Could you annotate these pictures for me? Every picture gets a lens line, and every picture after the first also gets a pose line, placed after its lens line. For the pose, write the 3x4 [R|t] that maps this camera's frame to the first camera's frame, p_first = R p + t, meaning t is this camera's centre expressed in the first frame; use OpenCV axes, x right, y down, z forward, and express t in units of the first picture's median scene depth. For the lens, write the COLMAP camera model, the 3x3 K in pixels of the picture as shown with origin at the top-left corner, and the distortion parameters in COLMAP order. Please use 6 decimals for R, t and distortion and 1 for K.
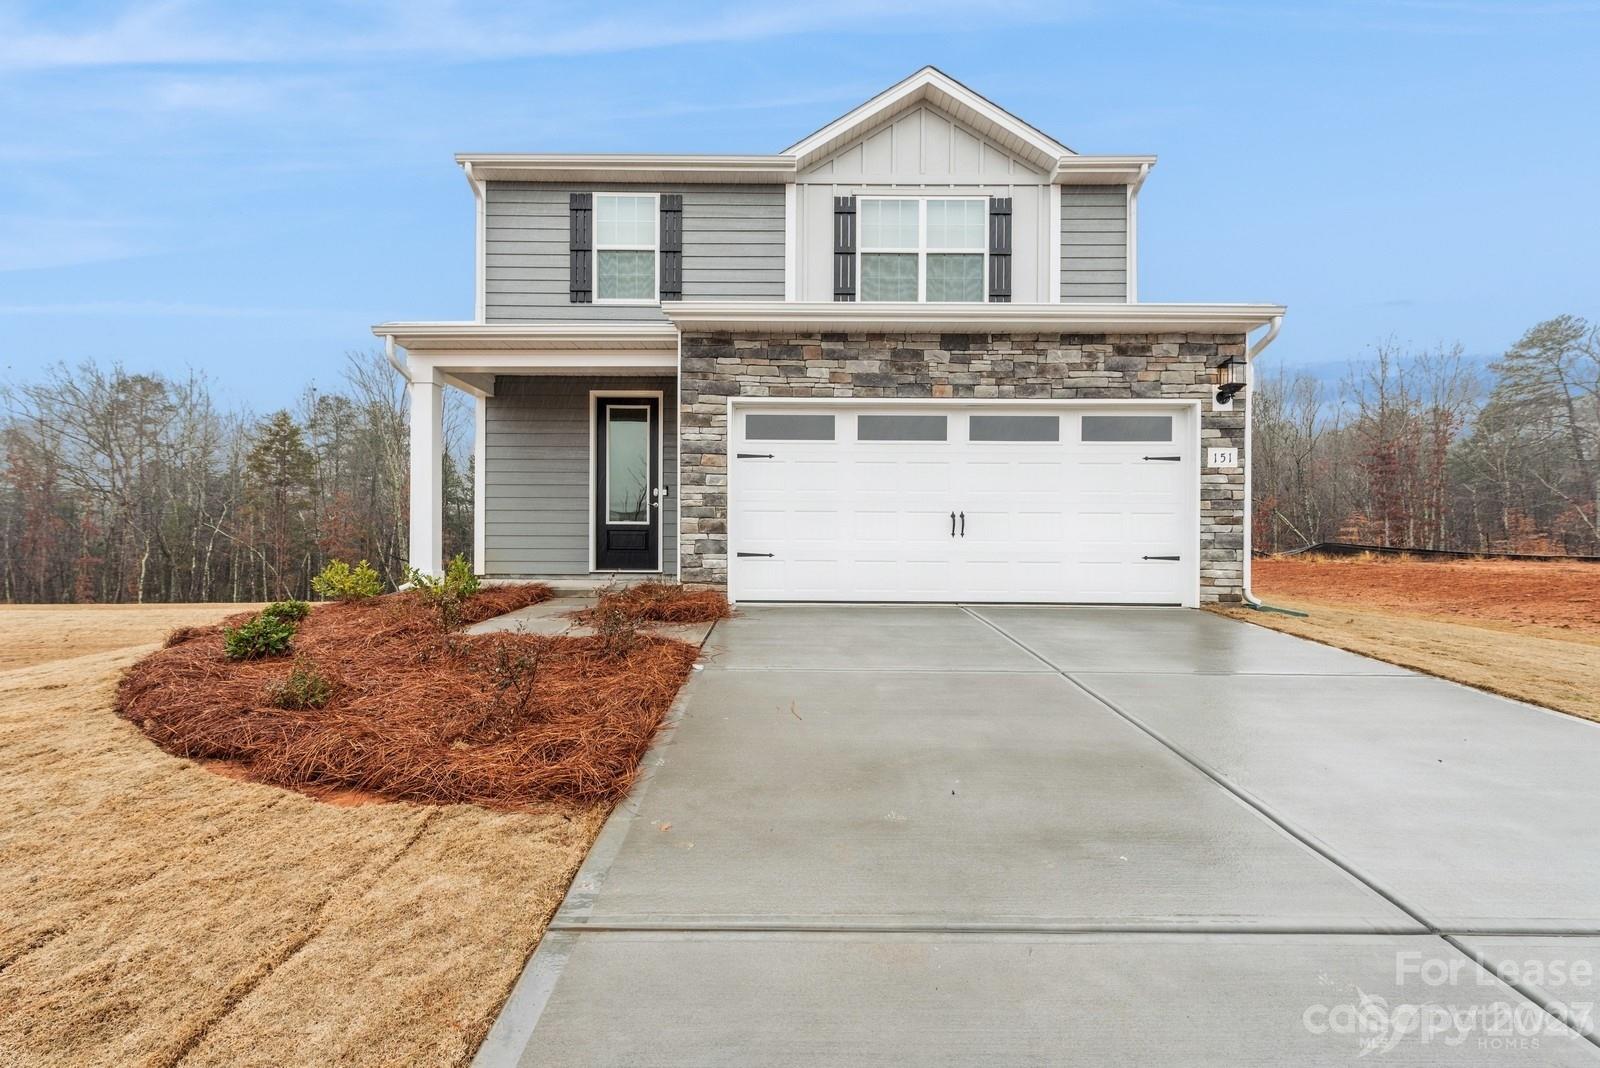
lens RADIAL K [[631.4, 0, 792.3], [0, 631.4, 538.3], [0, 0, 1]] dist [0.006319, -0.000511]
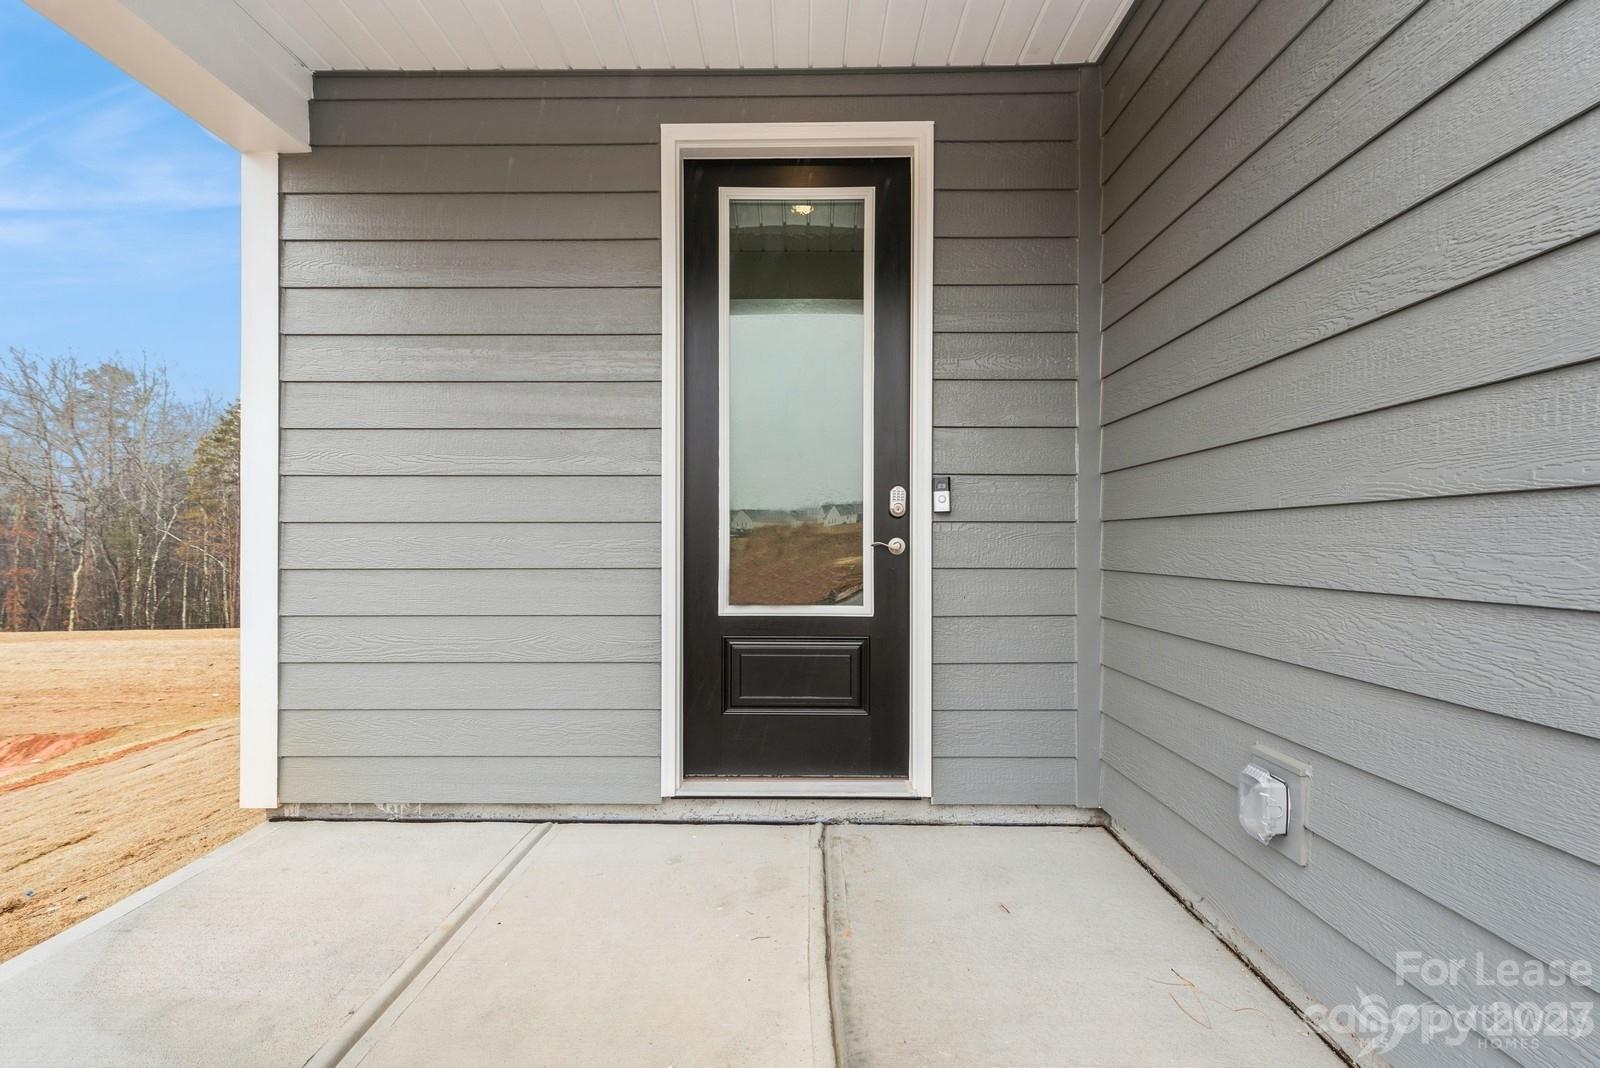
lens RADIAL K [[631.4, 0, 792.3], [0, 631.4, 538.3], [0, 0, 1]] dist [0.006319, -0.000511]
pose [[0.999736, -0.004347, -0.022573, -0.350572], [0.004410, 0.999987, 0.002733, -0.078352], [0.022561, -0.002832, 0.999741, 0.987990]]
